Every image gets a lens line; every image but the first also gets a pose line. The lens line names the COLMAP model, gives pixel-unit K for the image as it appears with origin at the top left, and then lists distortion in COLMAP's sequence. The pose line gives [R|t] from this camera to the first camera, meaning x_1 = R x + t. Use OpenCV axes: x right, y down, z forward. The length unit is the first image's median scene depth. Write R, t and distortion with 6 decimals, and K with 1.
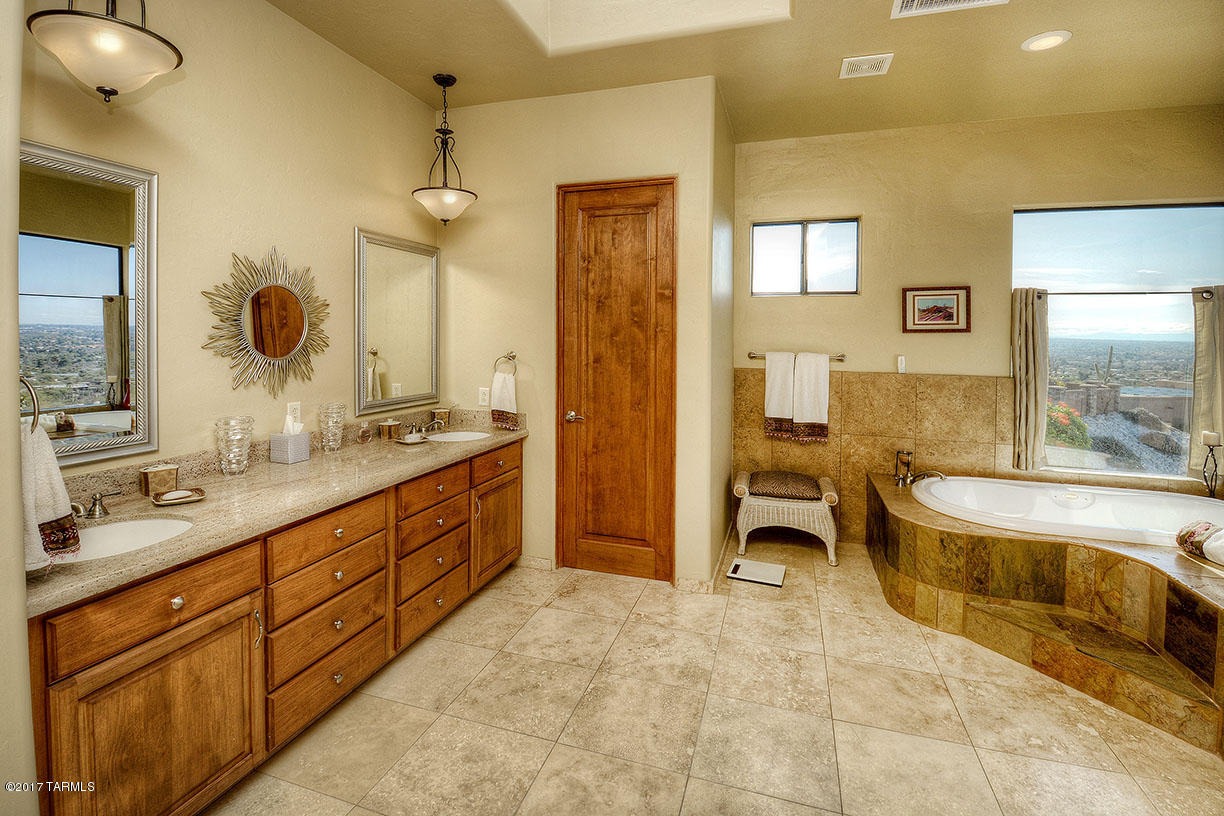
lens RADIAL K [[574.4, 0, 659.1], [0, 574.4, 359.1], [0, 0, 1]] dist [-0.001113, -0.018421]
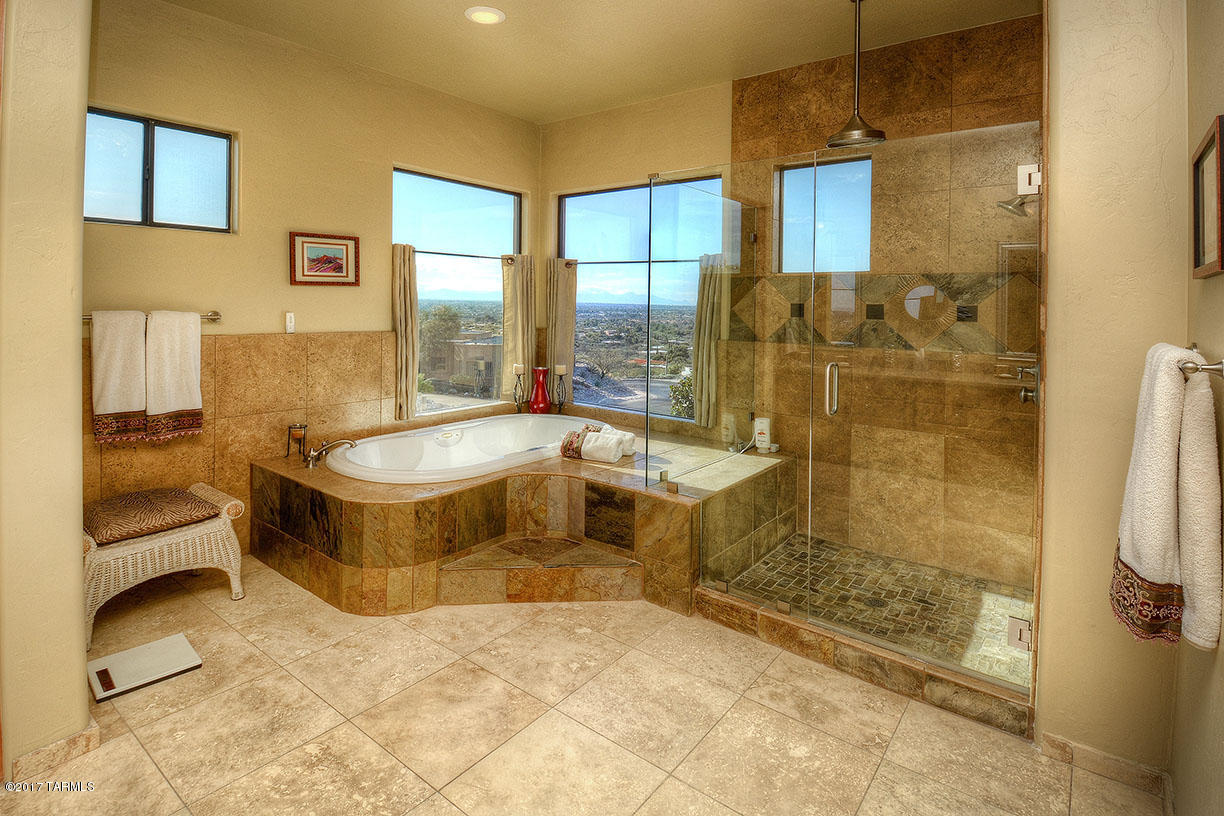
lens RADIAL K [[565.7, 0, 584.4], [0, 565.7, 306.2], [0, 0, 1]] dist [-0.000044, -0.012858]
pose [[0.414381, -0.011955, 0.910025, -0.159319], [0.023672, 0.999717, 0.002354, -0.006874], [-0.909795, 0.020567, 0.414547, 0.277570]]
